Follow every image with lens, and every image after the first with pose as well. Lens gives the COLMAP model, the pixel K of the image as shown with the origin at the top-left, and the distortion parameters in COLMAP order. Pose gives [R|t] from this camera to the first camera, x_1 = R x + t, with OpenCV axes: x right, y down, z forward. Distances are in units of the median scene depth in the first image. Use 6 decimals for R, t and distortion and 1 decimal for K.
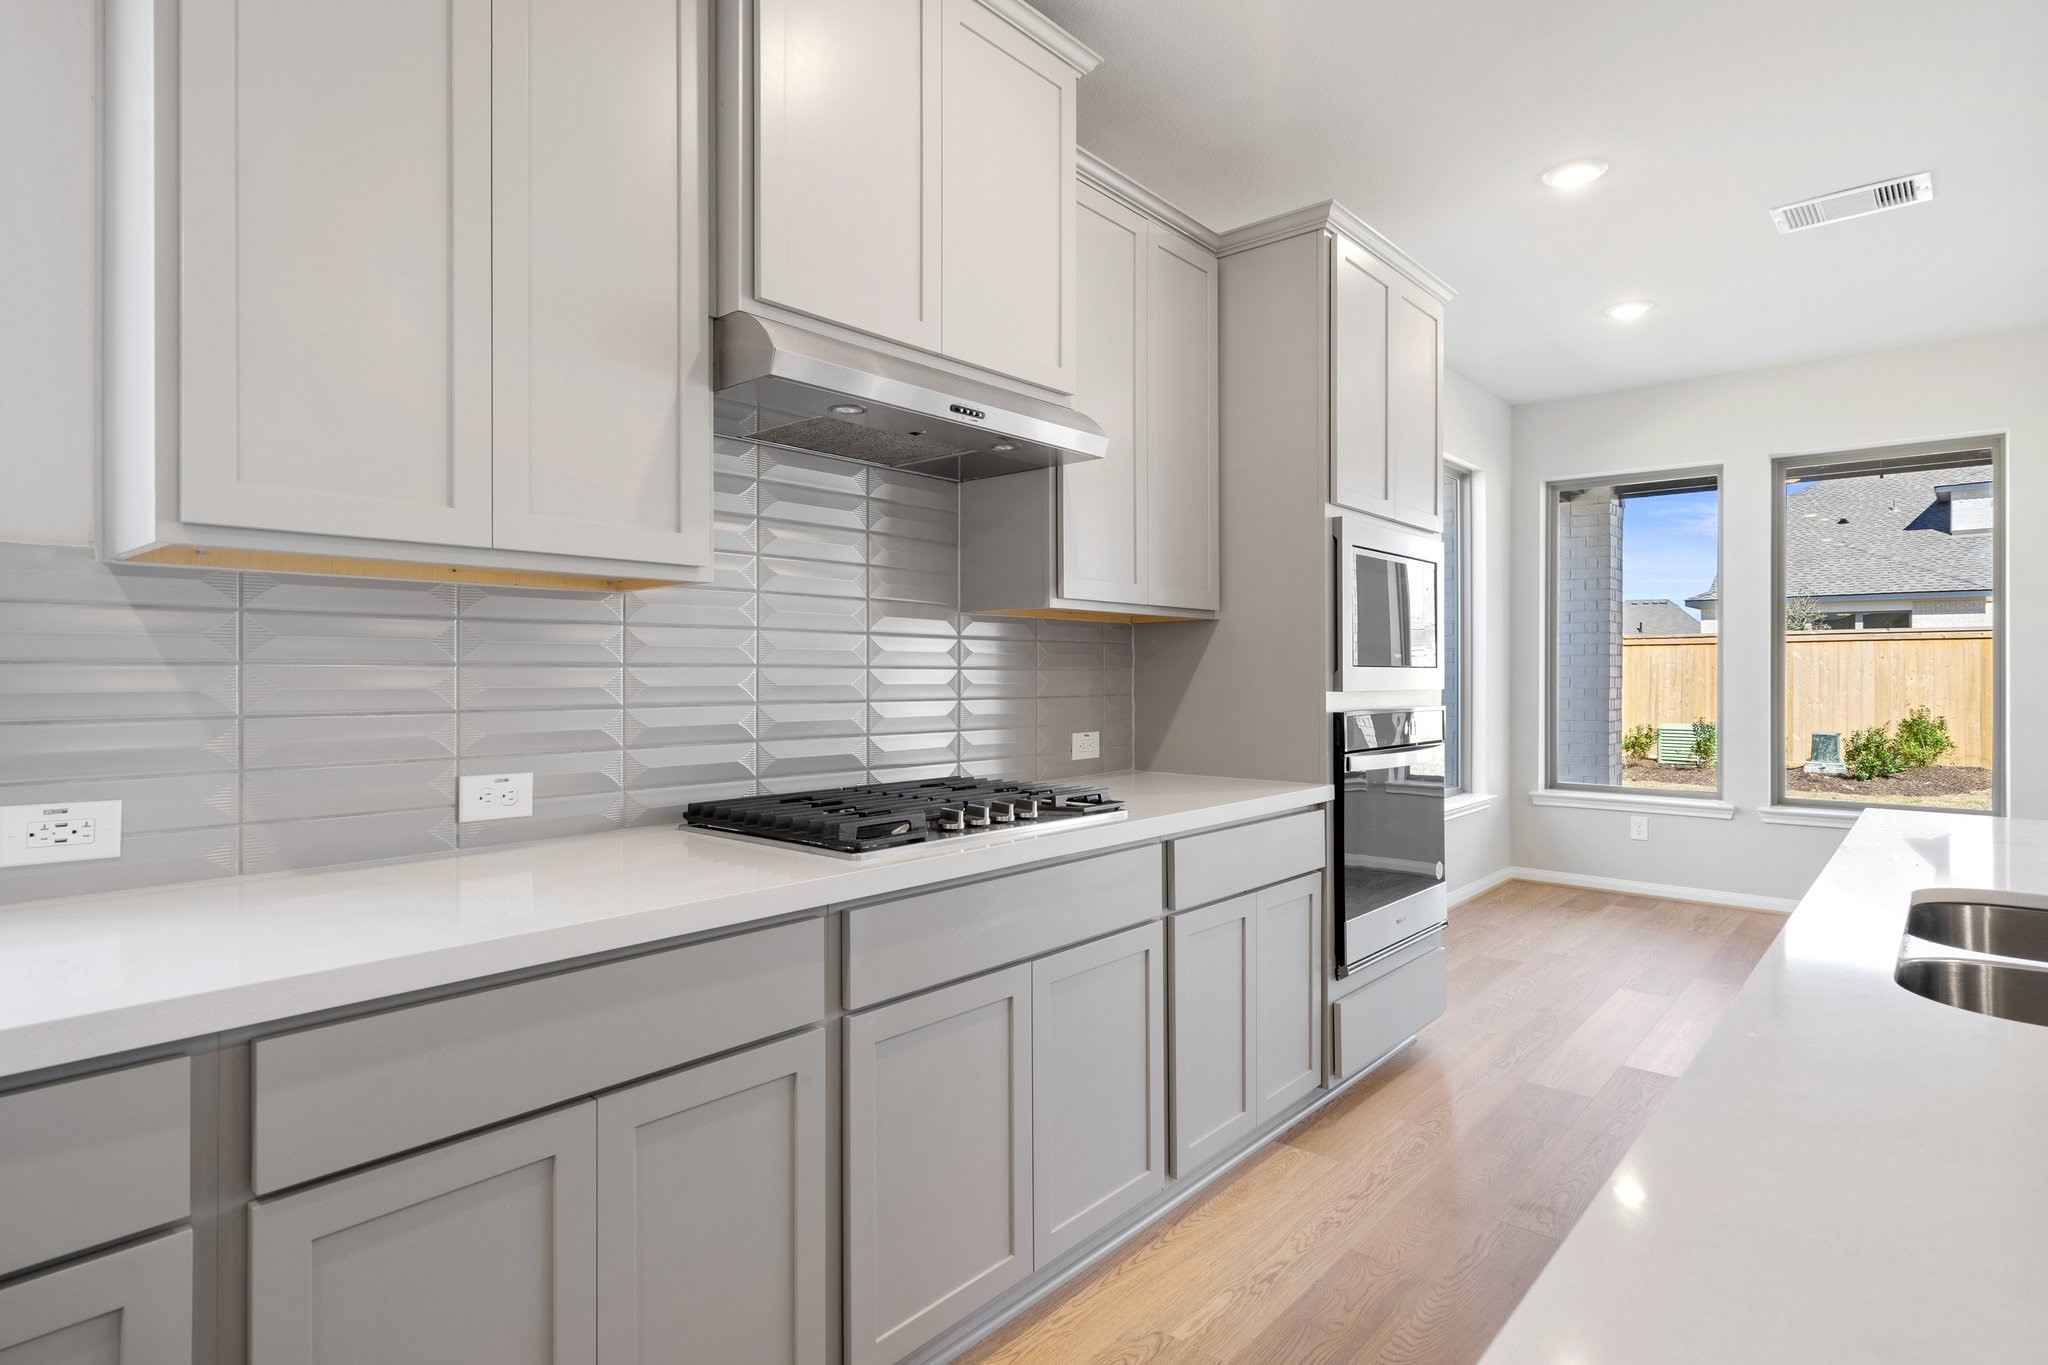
lens RADIAL K [[1071.6, 0, 1023.4], [0, 1071.6, 673.6], [0, 0, 1]] dist [0.003099, 0.000391]
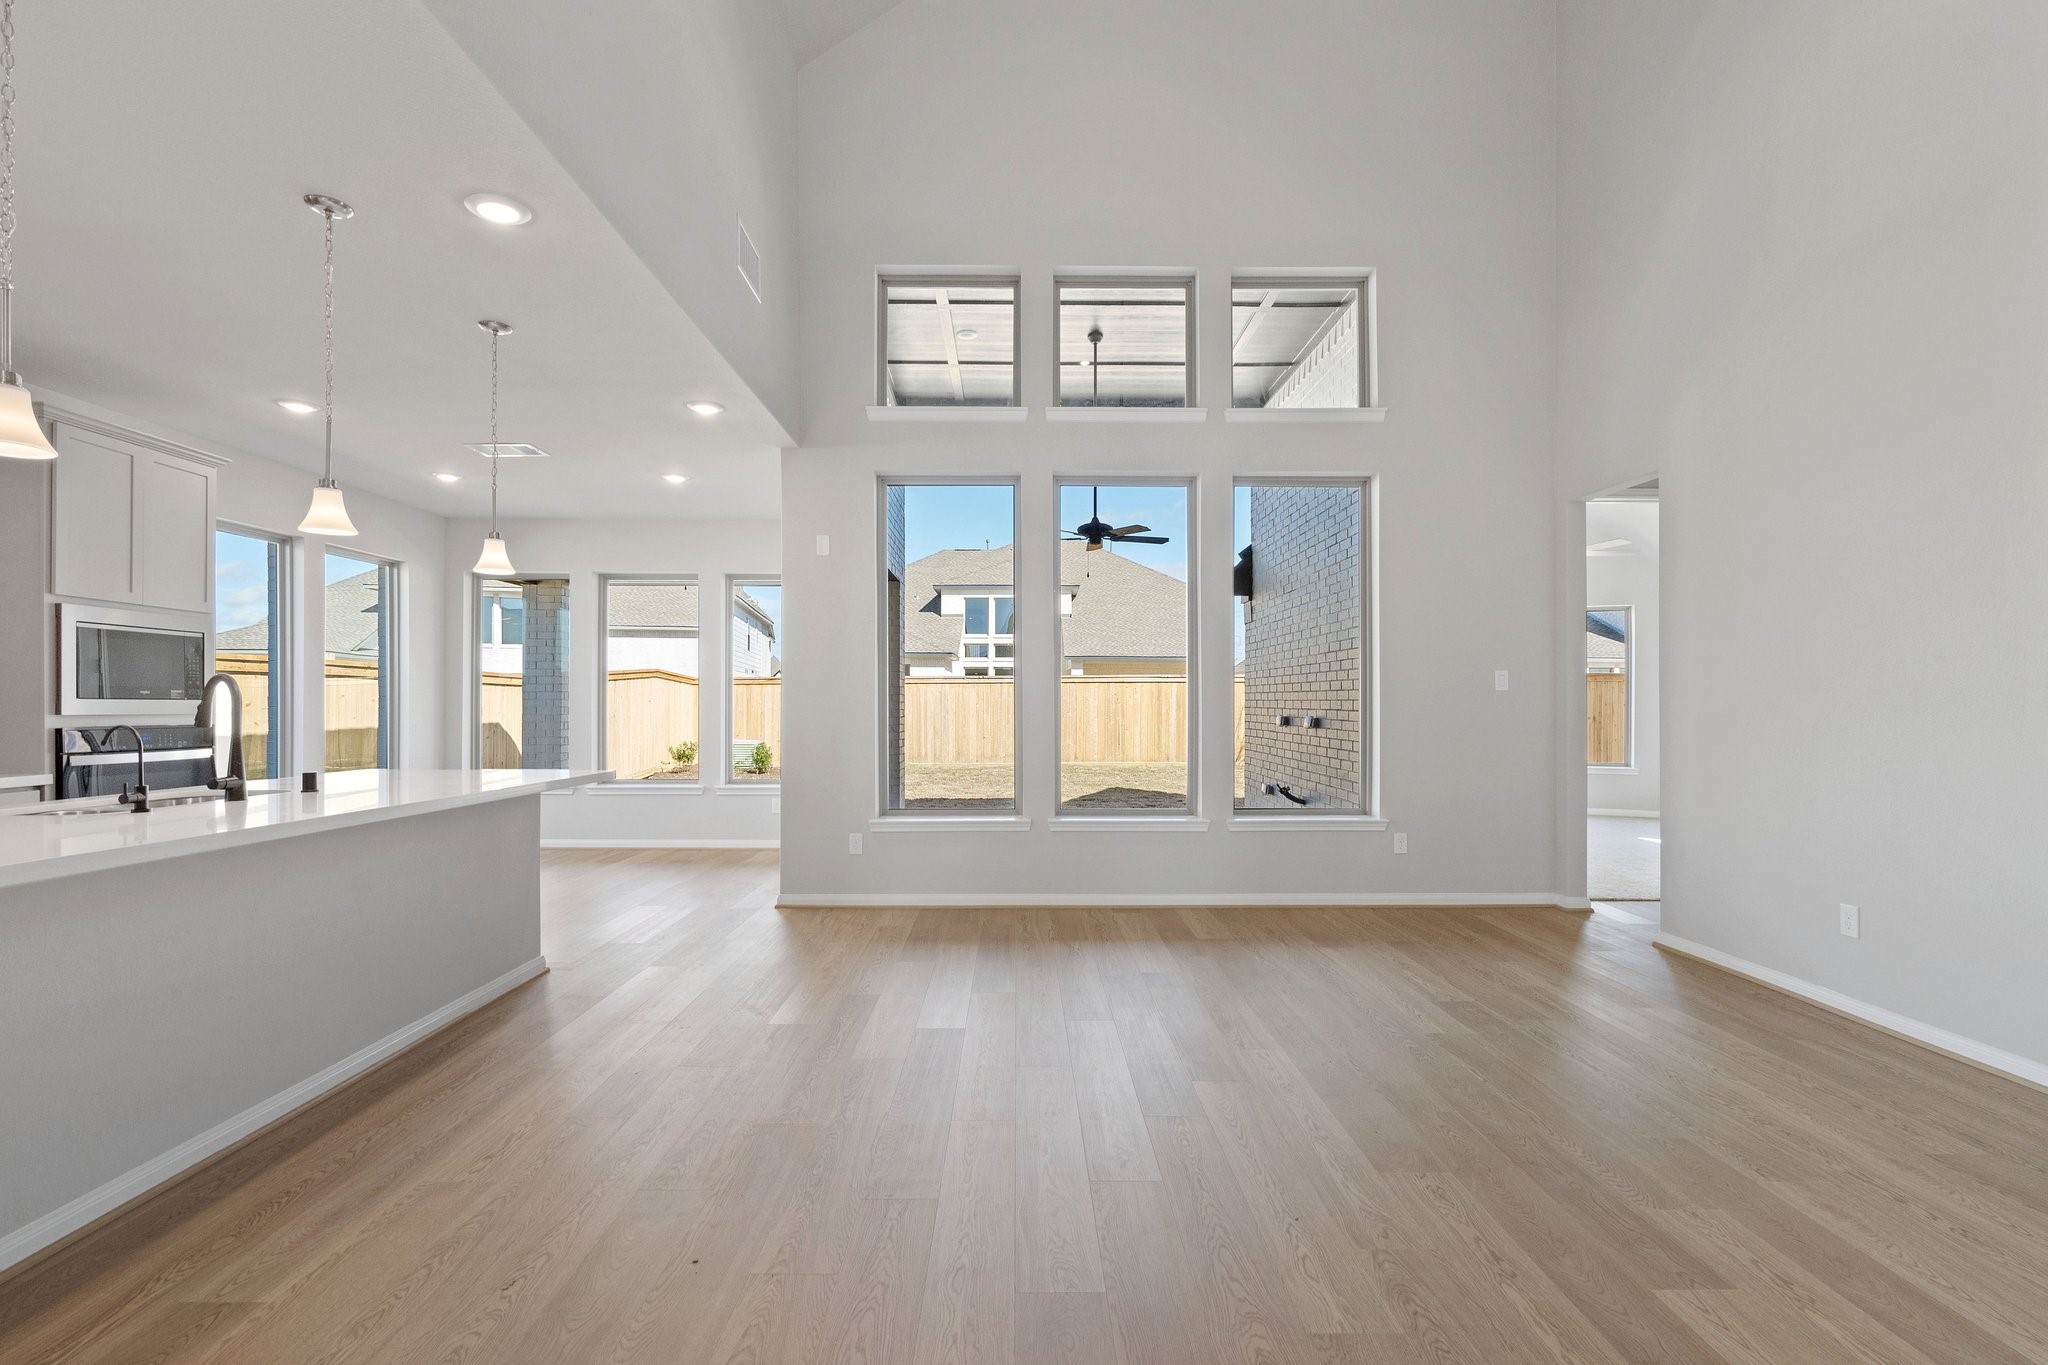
lens RADIAL K [[936.4, 0, 1021.2], [0, 936.4, 702.9], [0, 0, 1]] dist [-0.002746, 0.000582]
pose [[0.749989, 0.000385, 0.661450, 0.428325], [0.001729, 0.999995, -0.002542, 0.005362], [-0.661448, 0.003050, 0.749985, -0.912469]]
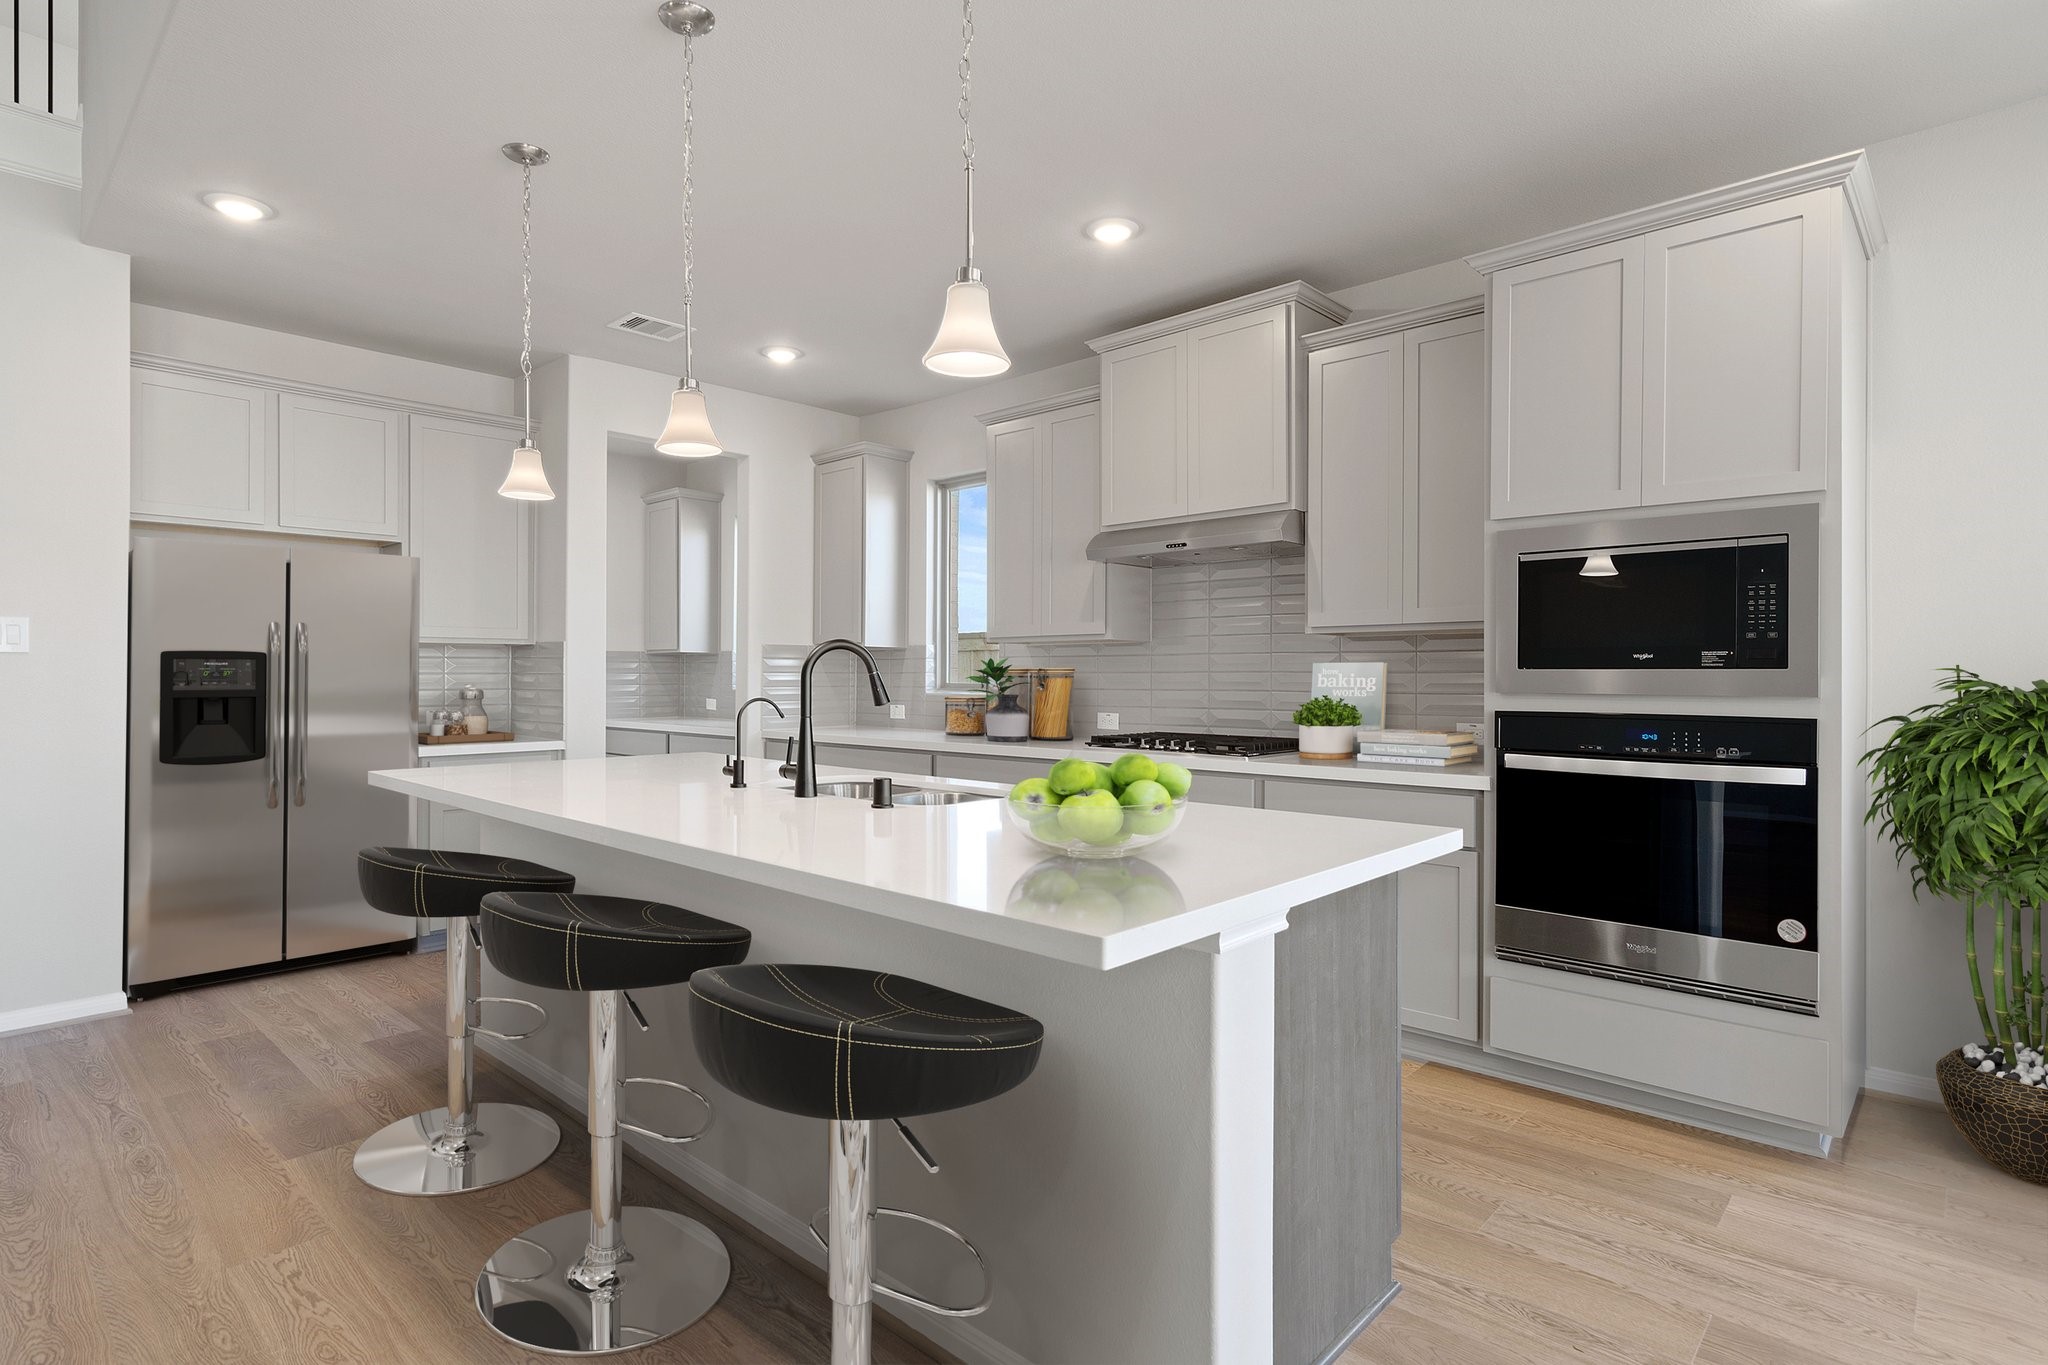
lens RADIAL K [[1027.0, 0, 1015.1], [0, 1027.0, 679.3], [0, 0, 1]] dist [-0.001040, 0.000668]
pose [[-0.031084, 0.001988, -0.999515, 1.294770], [-0.002489, 0.999995, 0.002066, 0.002541], [0.999514, 0.002552, -0.031079, 0.525011]]
